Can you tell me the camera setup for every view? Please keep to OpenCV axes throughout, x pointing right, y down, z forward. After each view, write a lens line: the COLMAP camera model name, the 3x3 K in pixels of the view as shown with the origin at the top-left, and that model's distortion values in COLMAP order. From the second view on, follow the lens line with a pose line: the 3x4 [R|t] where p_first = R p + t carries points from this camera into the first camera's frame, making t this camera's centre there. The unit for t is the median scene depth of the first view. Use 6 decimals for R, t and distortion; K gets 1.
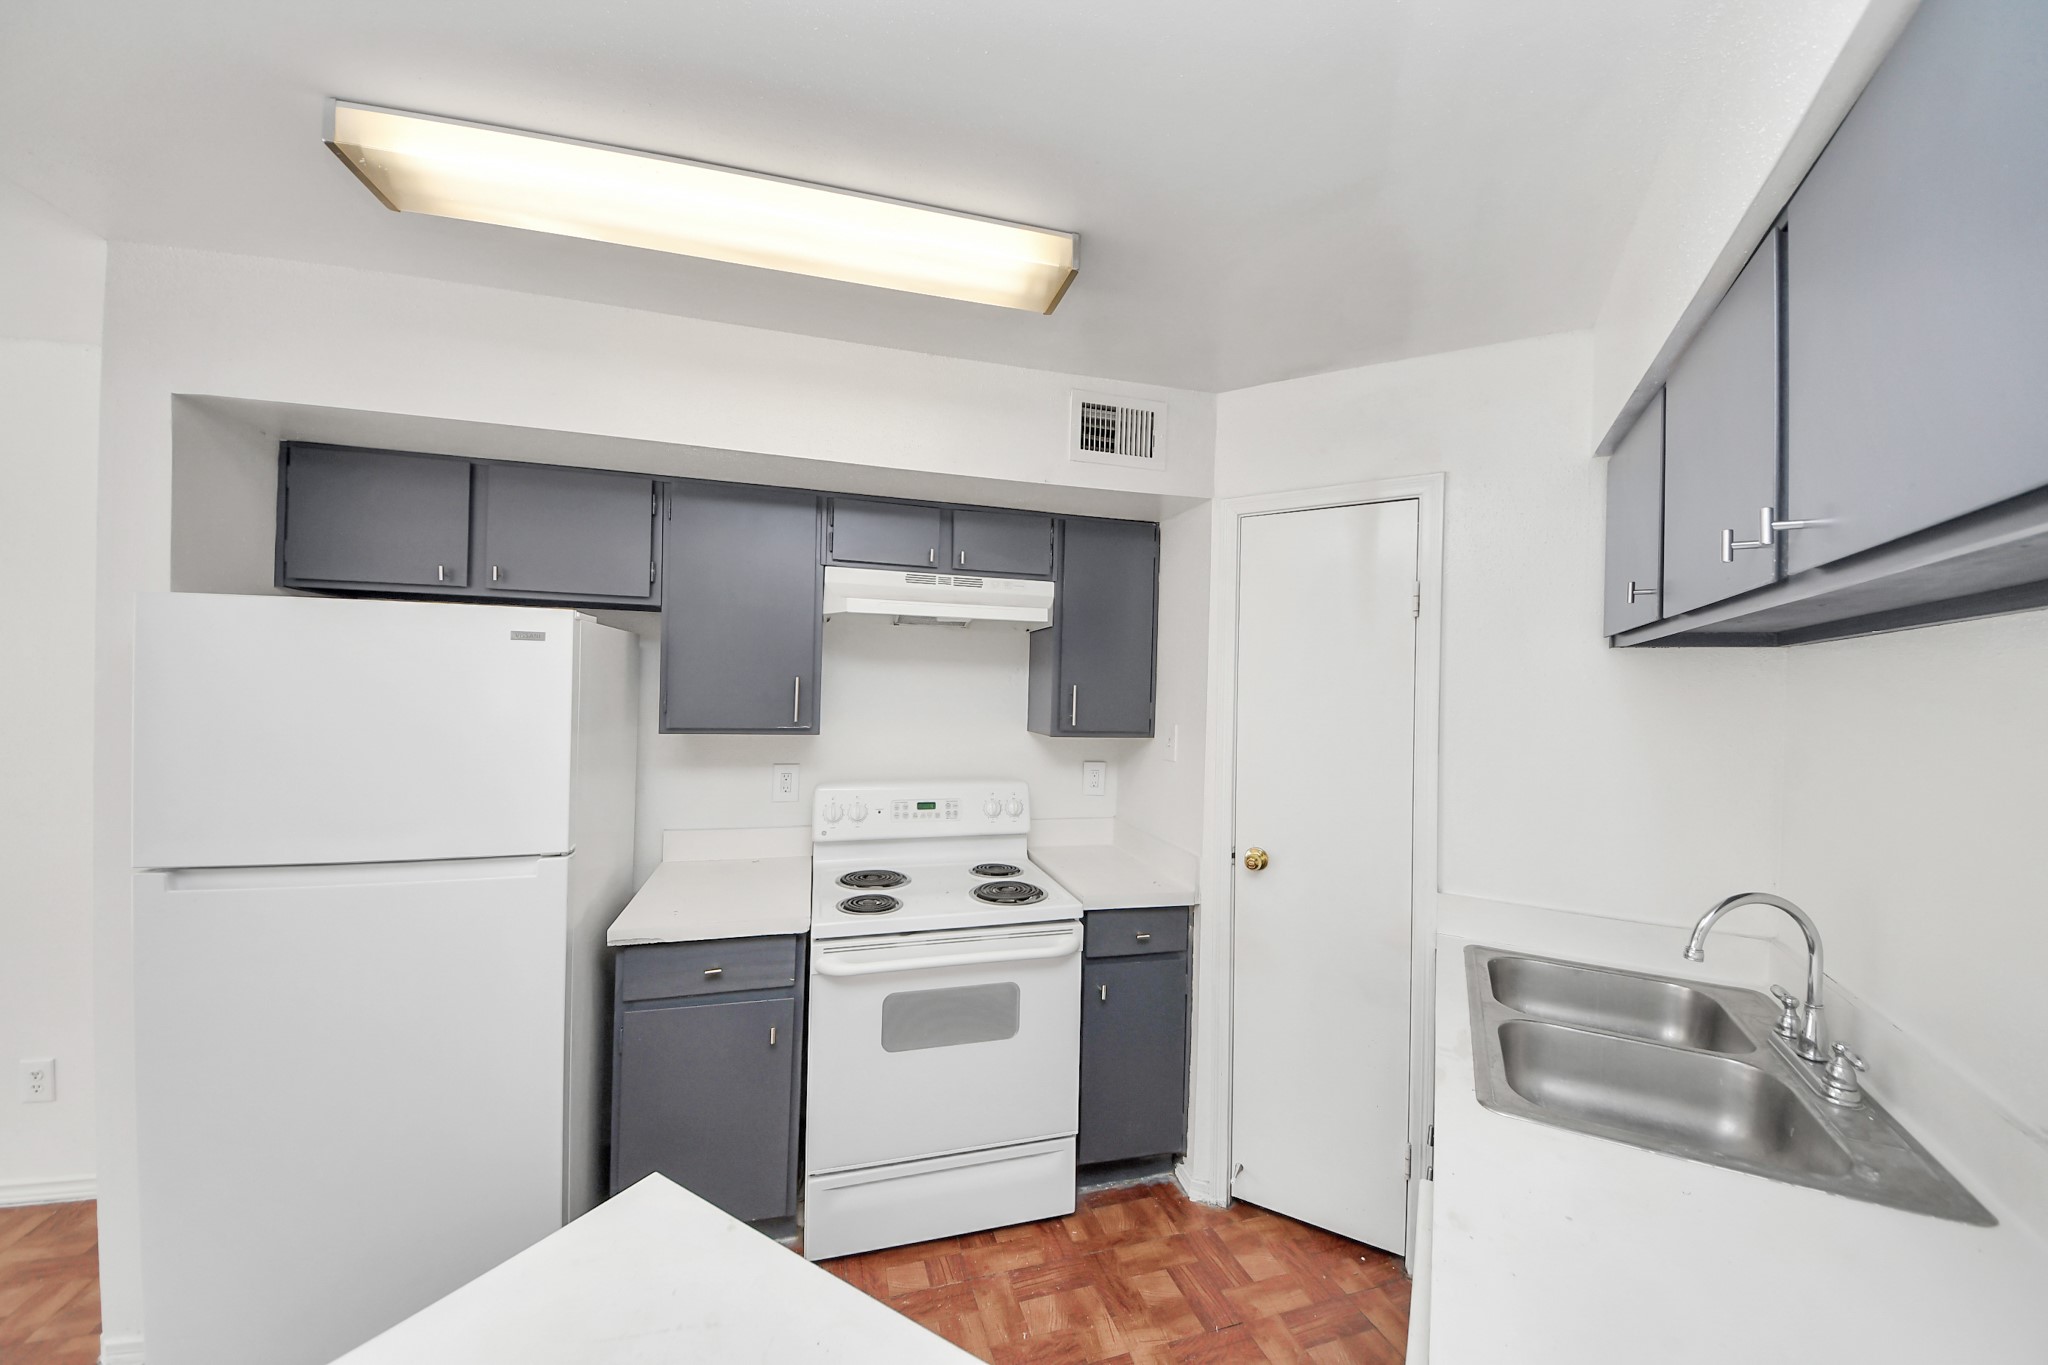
lens RADIAL K [[755.8, 0, 1040.9], [0, 755.8, 667.6], [0, 0, 1]] dist [0.005806, -0.003789]
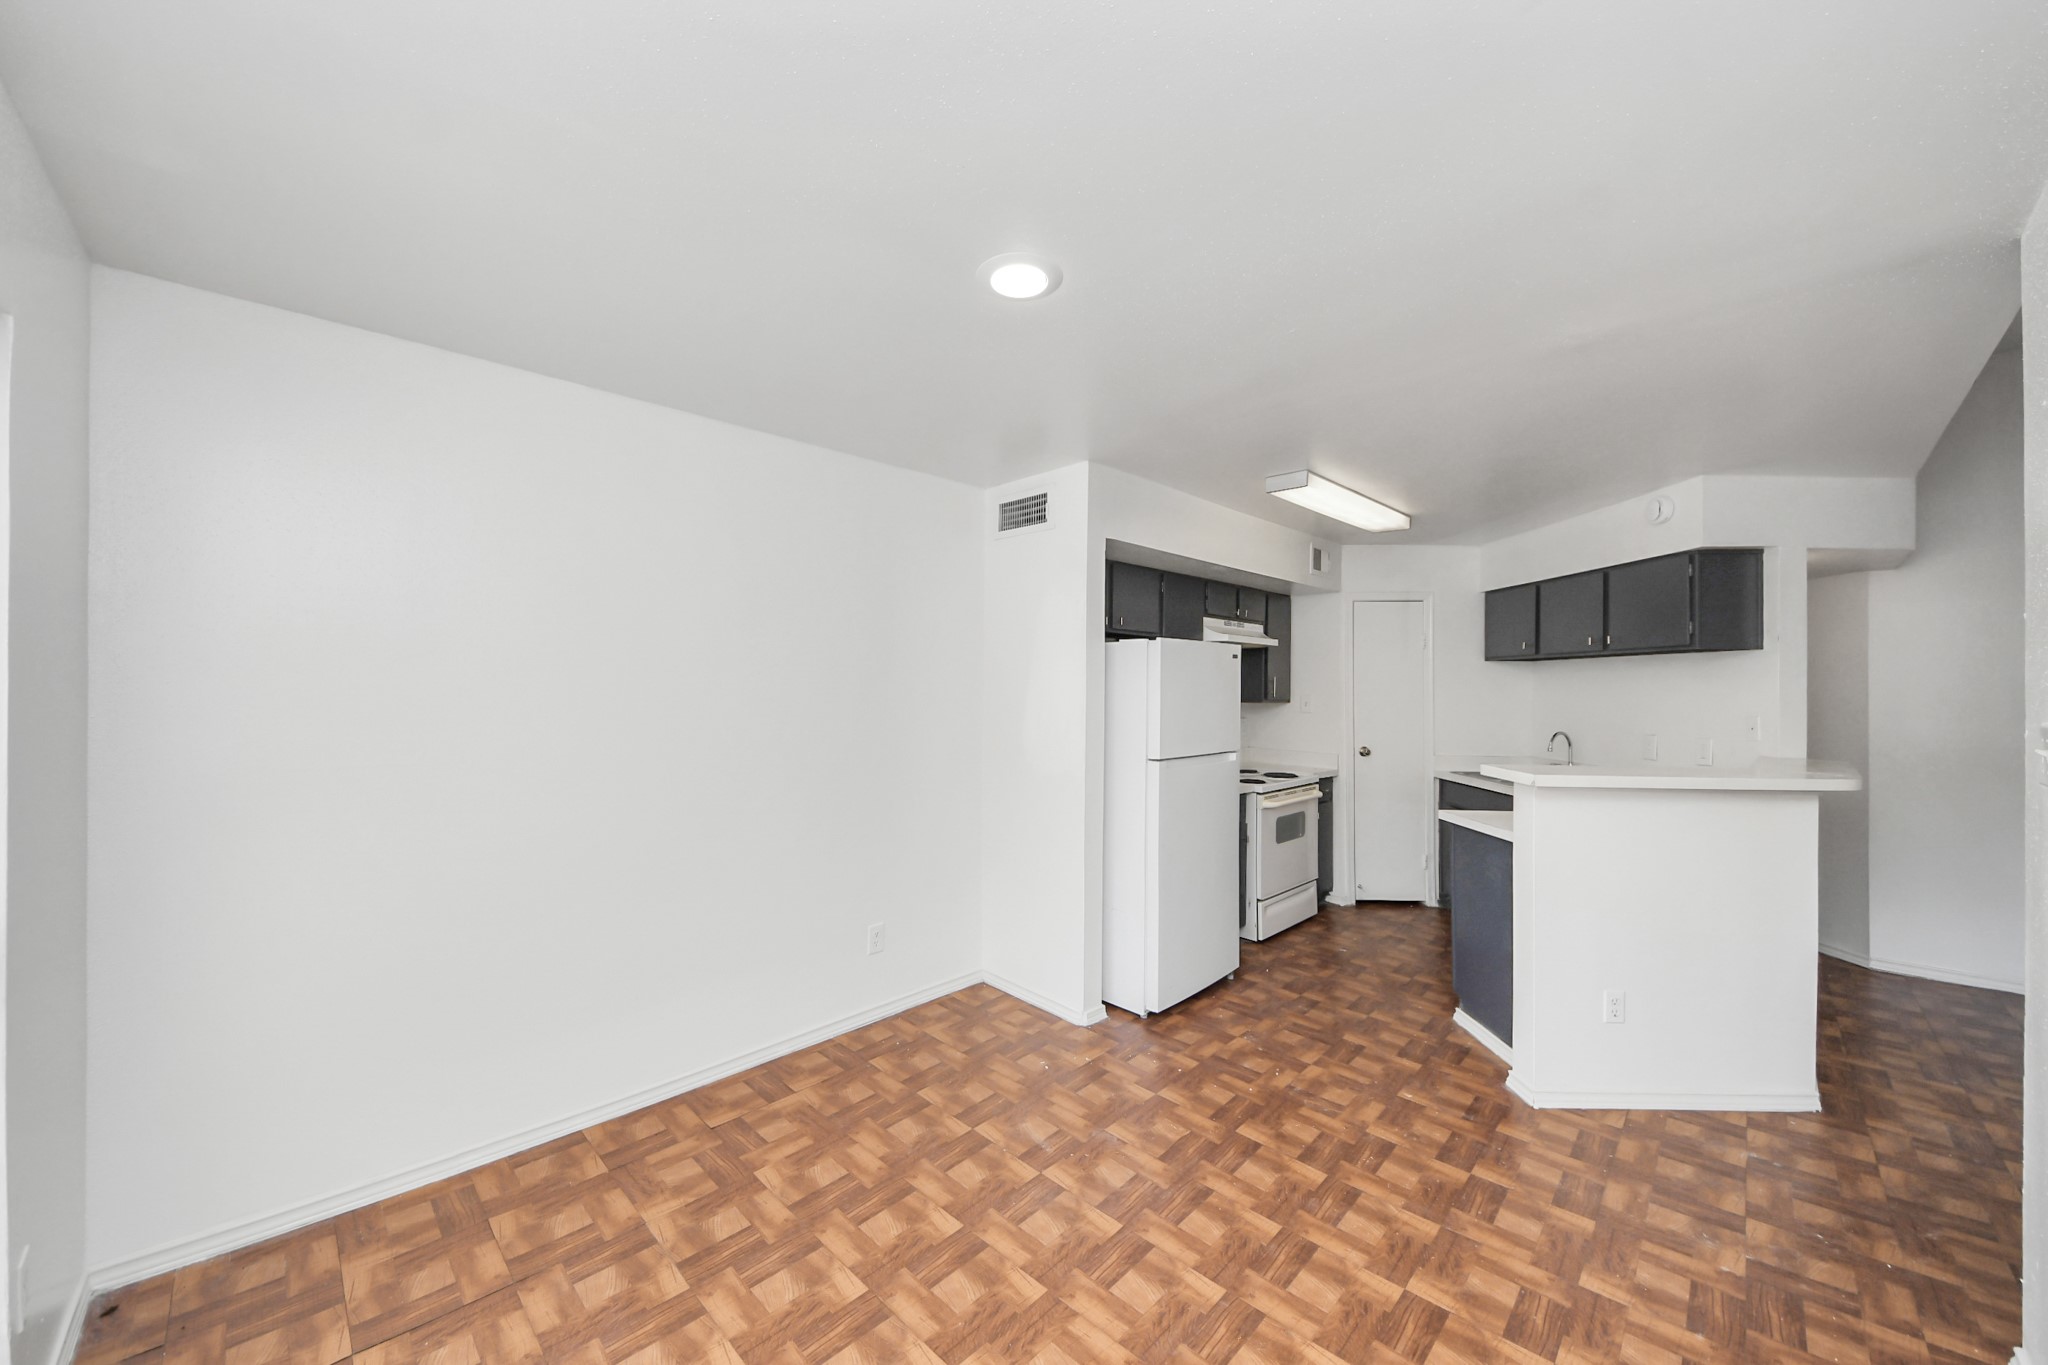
lens RADIAL K [[755.8, 0, 1018.3], [0, 755.8, 668.3], [0, 0, 1]] dist [0.005806, -0.003789]
pose [[0.896029, -0.008475, 0.443915, -1.687327], [0.003504, 0.999922, 0.012017, -0.031508], [-0.443982, -0.009213, 0.895989, -0.595377]]
